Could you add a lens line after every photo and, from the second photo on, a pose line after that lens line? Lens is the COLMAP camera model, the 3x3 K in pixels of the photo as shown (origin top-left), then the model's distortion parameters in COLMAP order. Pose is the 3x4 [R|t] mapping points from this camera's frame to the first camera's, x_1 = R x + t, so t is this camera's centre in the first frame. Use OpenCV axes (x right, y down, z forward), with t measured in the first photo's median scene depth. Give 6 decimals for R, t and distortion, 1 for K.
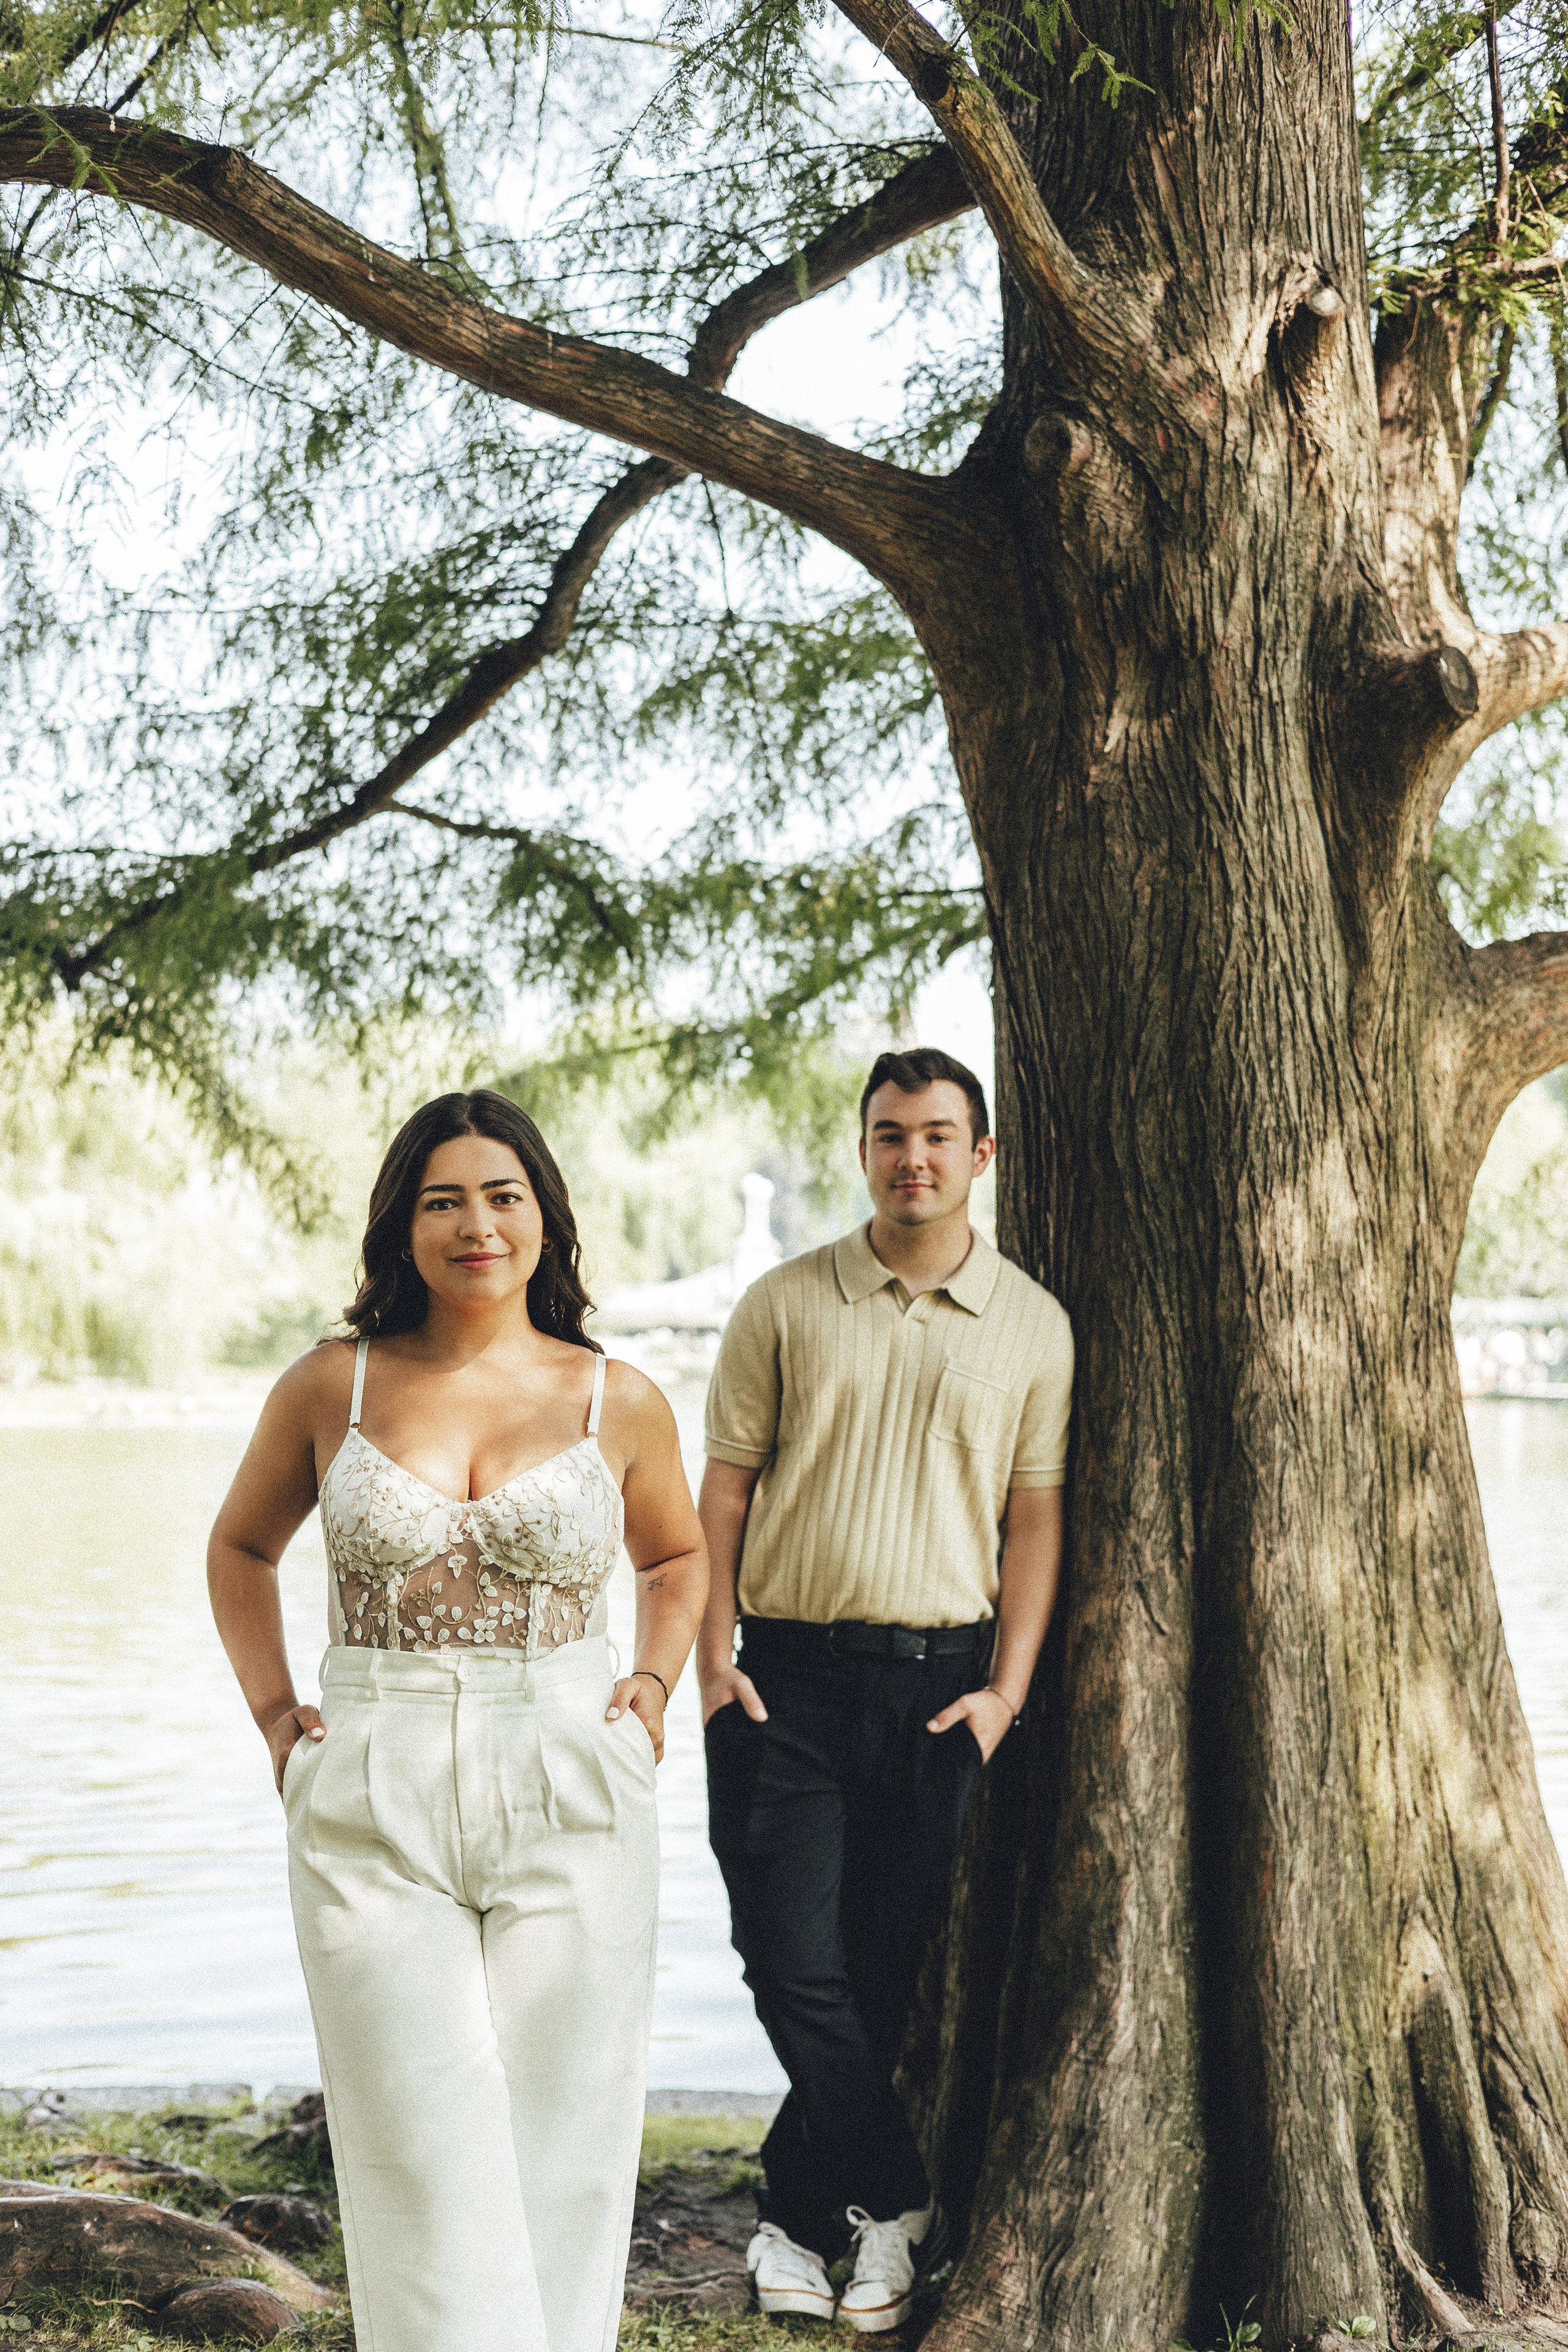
lens RADIAL K [[3194.3, 0, 784.0], [0, 3194.3, 1176.0], [0, 0, 1]] dist [-0.001117, 0.060564]
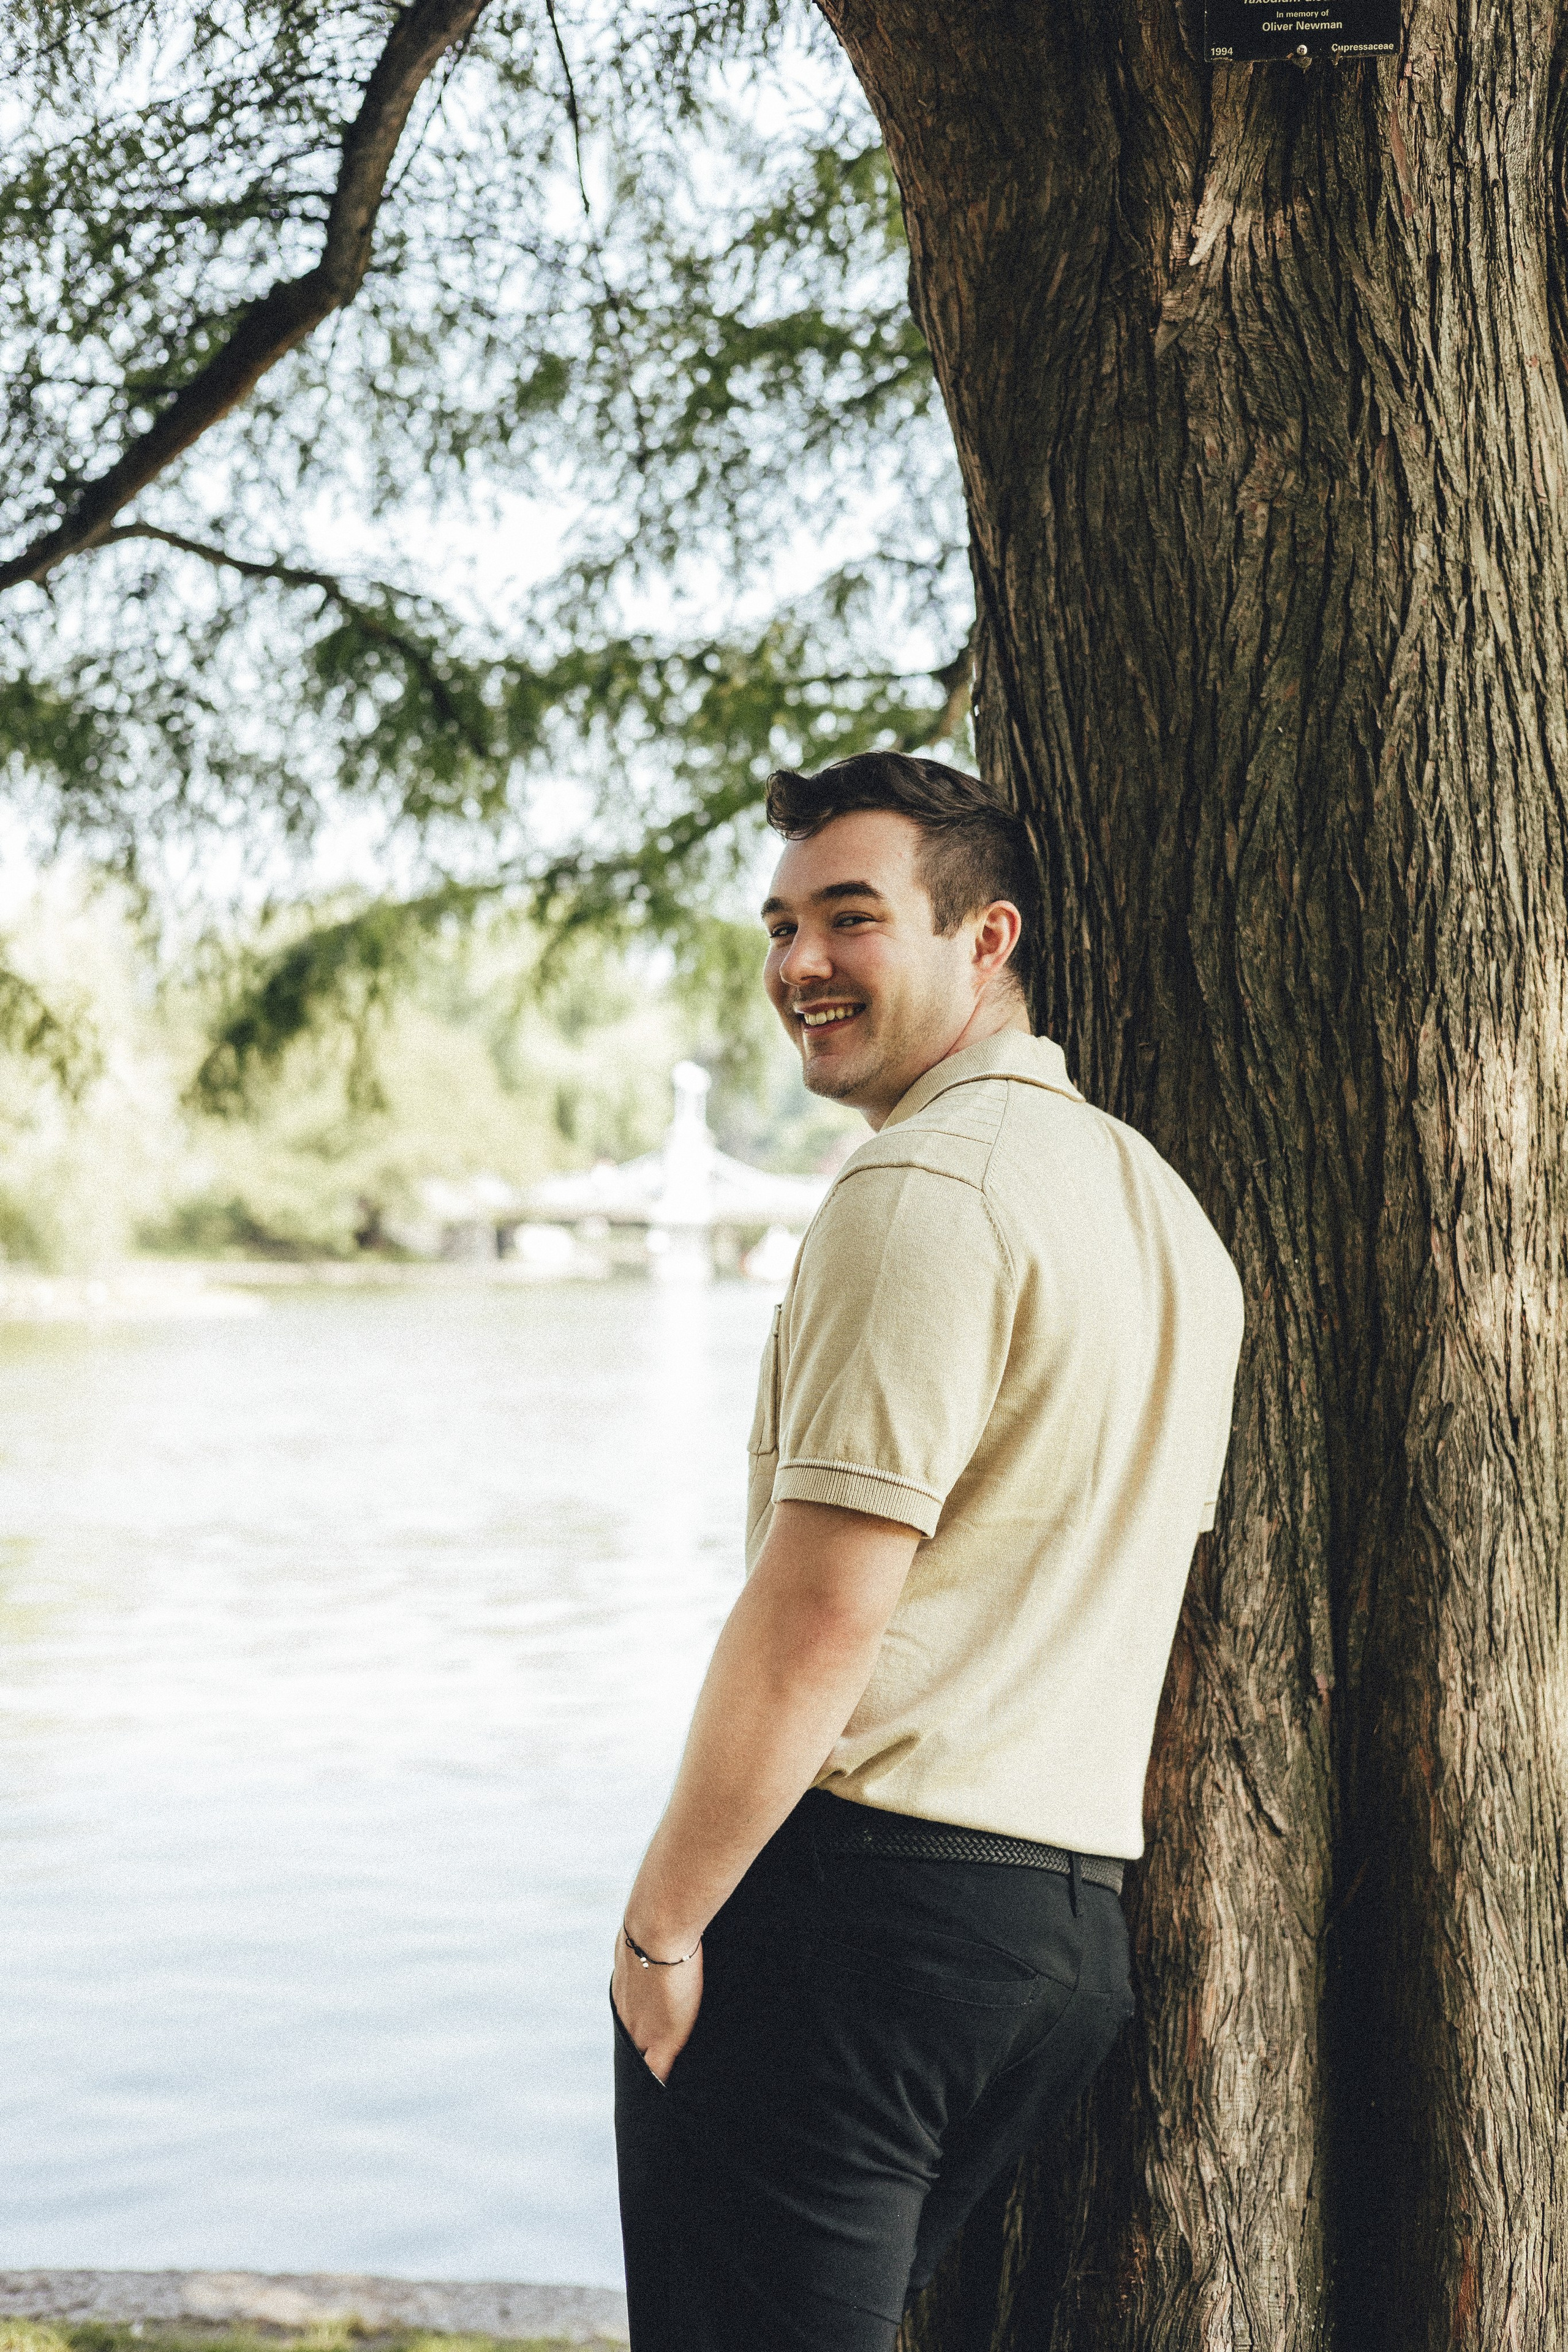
lens RADIAL K [[3232.9, 0, 780.0], [0, 3232.9, 1153.9], [0, 0, 1]] dist [-0.001345, 0.051982]
pose [[0.999756, 0.011577, 0.018835, 0.018965], [-0.012078, 0.999569, 0.026744, 0.009931], [-0.018518, -0.026965, 0.999465, 0.424819]]
